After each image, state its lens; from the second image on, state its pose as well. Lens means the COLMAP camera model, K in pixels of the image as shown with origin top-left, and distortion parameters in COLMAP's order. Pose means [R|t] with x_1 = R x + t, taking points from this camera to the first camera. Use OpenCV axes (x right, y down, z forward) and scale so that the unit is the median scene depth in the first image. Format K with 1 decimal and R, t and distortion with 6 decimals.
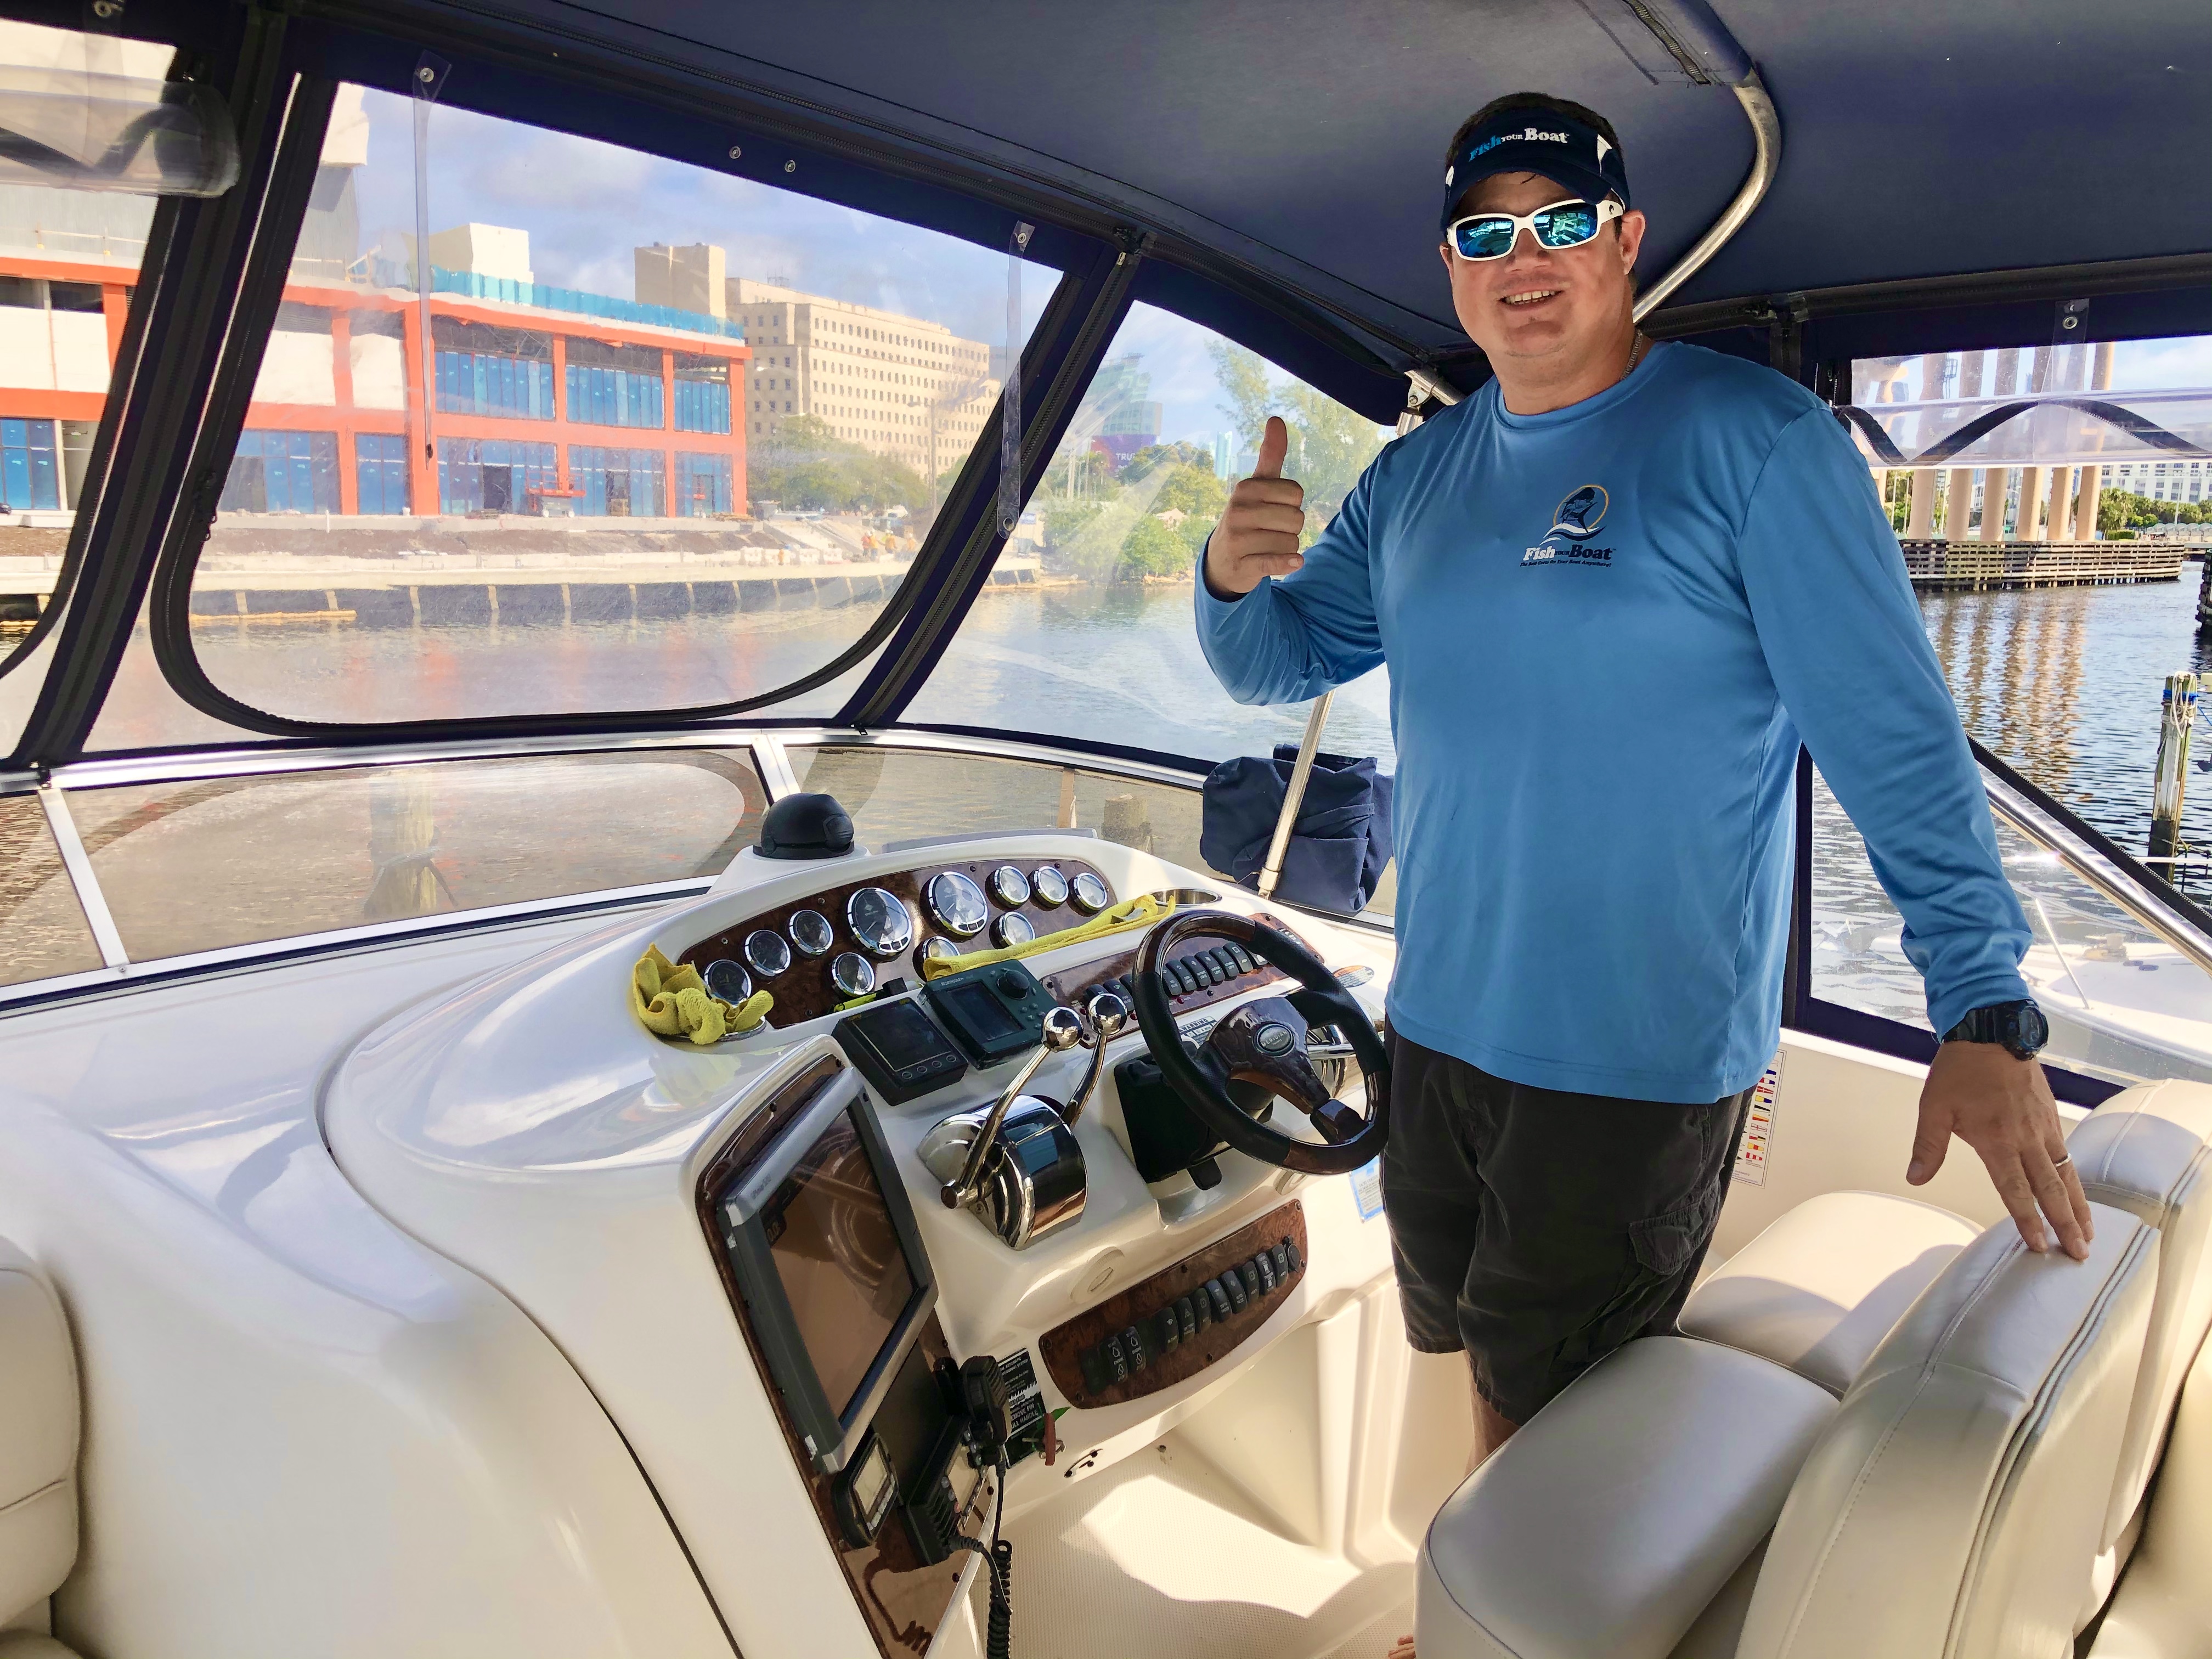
lens RADIAL K [[1760.8, 0, 1106.0], [0, 1760.8, 829.5], [0, 0, 1]] dist [-0.002902, 0.002929]
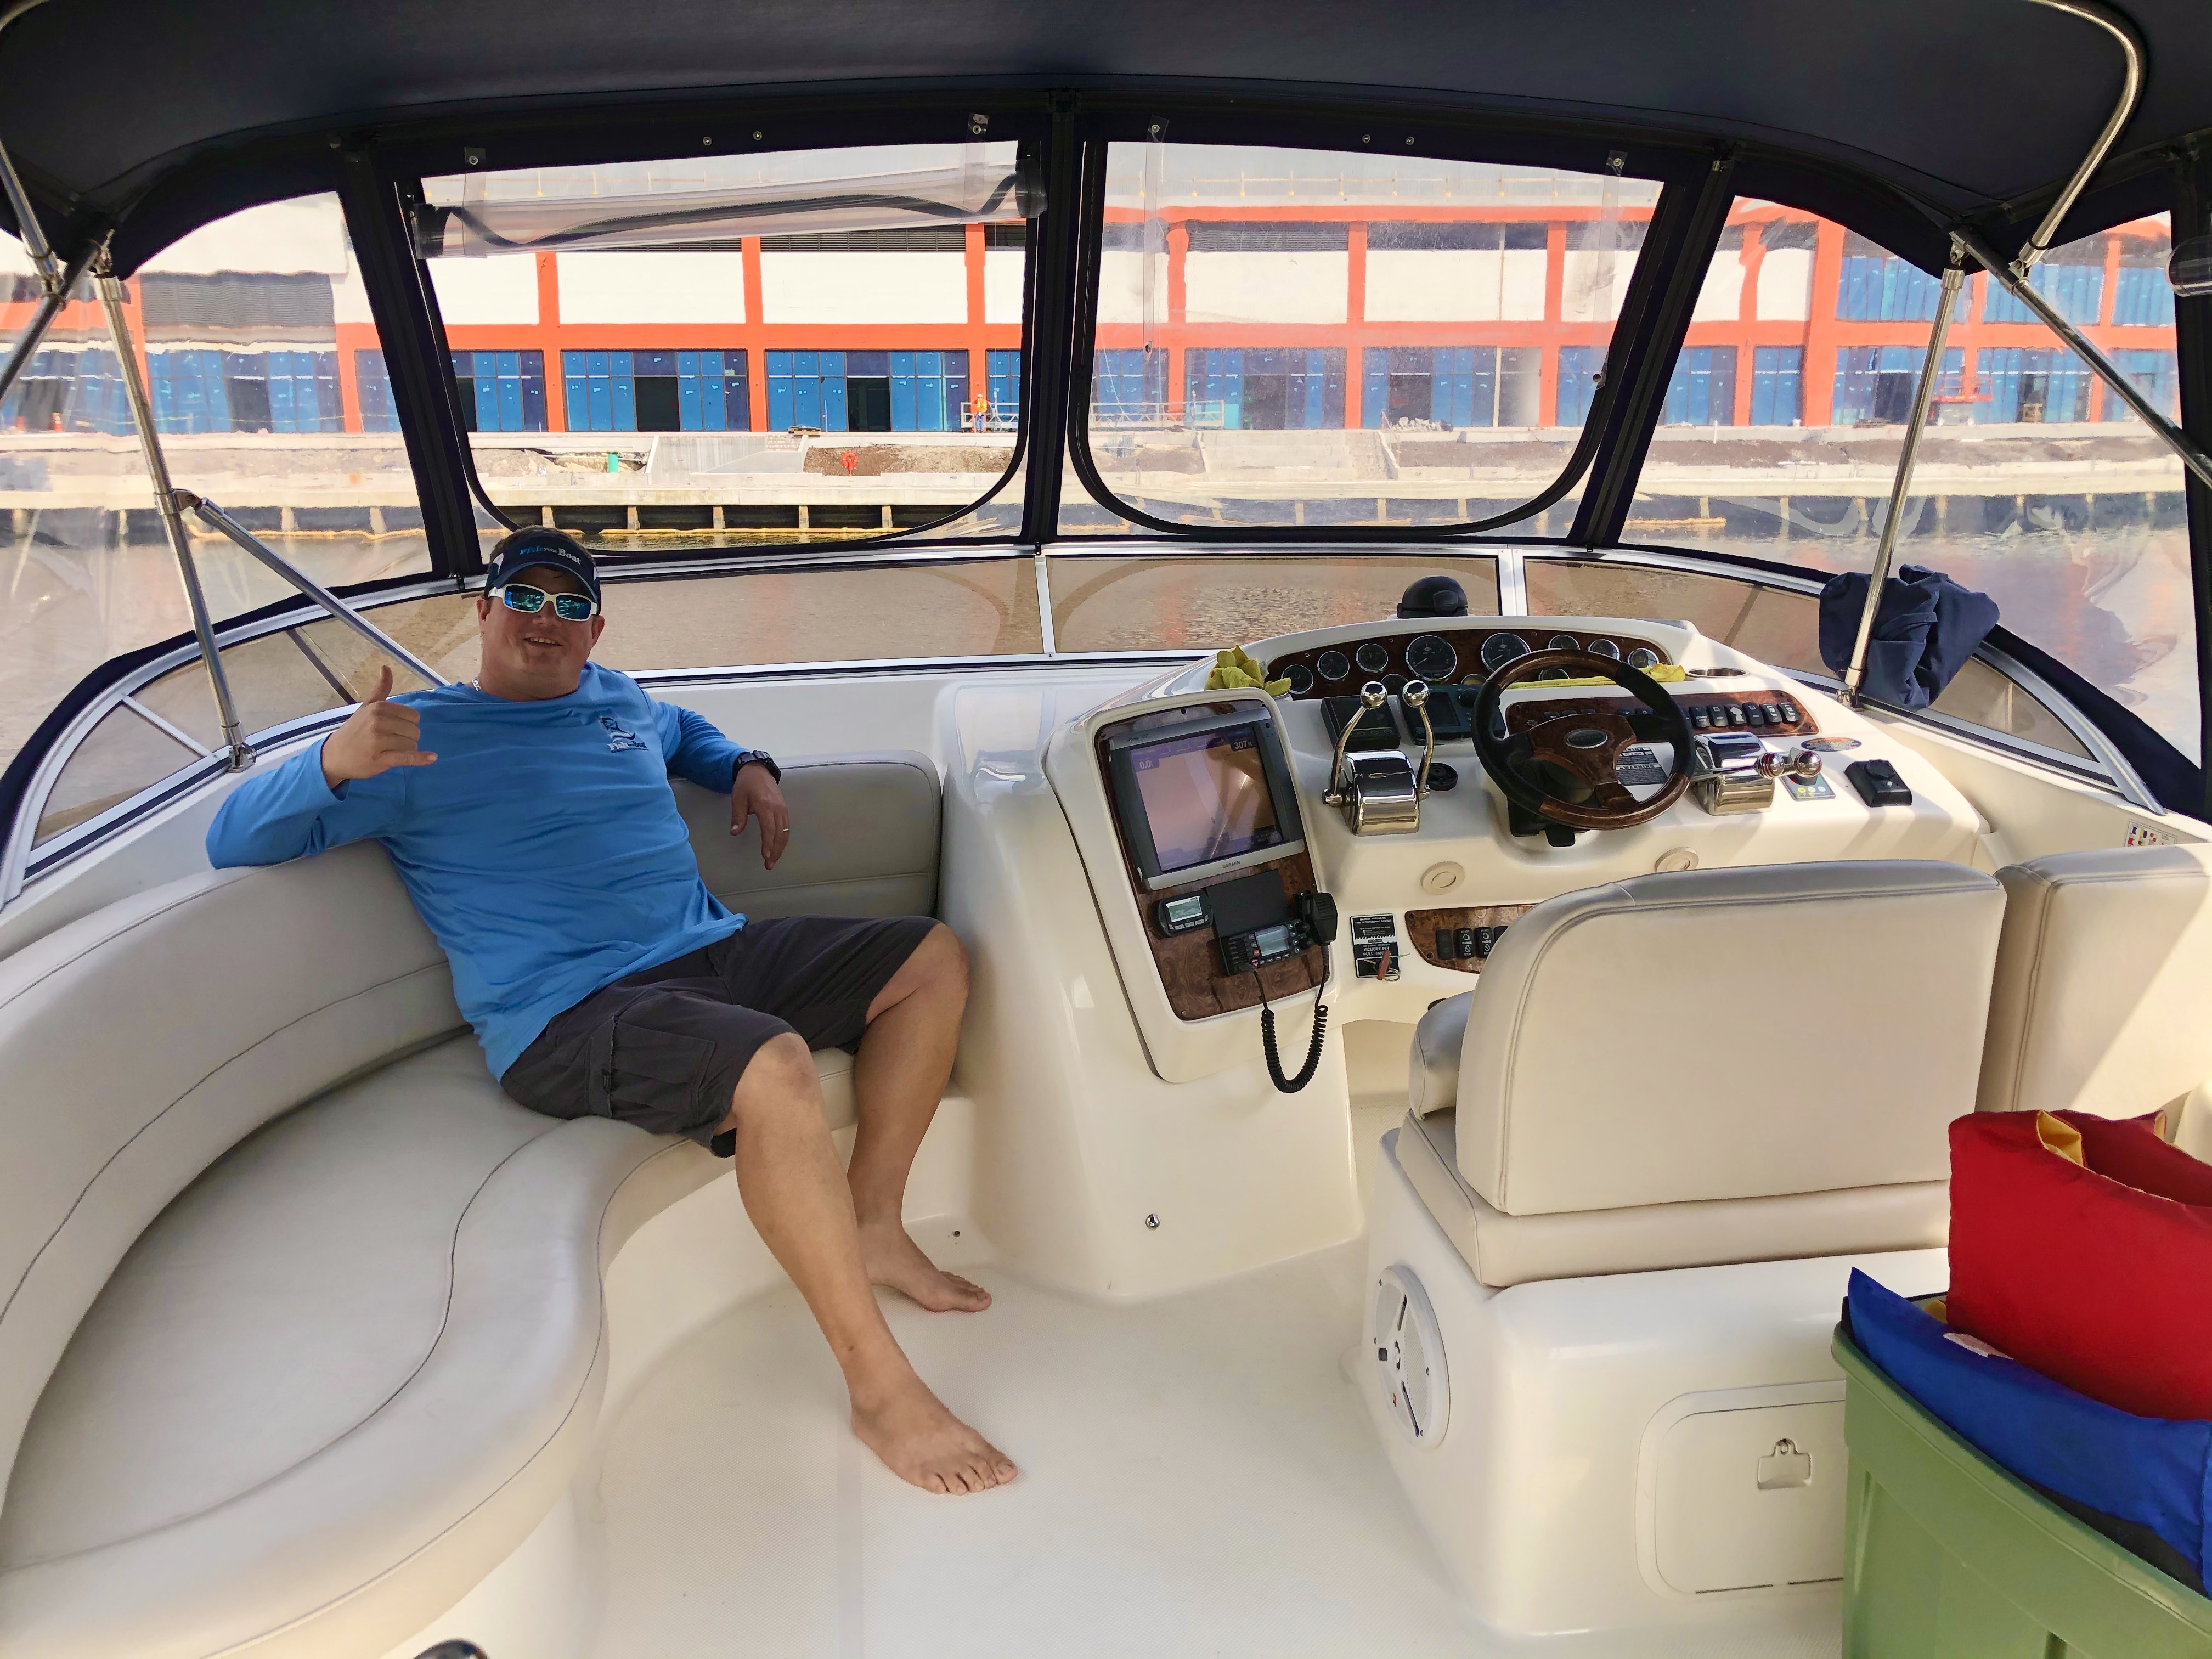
lens RADIAL K [[1772.1, 0, 1106.0], [0, 1772.1, 829.5], [0, 0, 1]] dist [-0.113147, 0.092131]
pose [[0.738530, 0.118782, -0.663675, 0.574998], [-0.084126, 0.992901, 0.084091, 0.084175], [0.668952, -0.006272, 0.743279, -0.226822]]
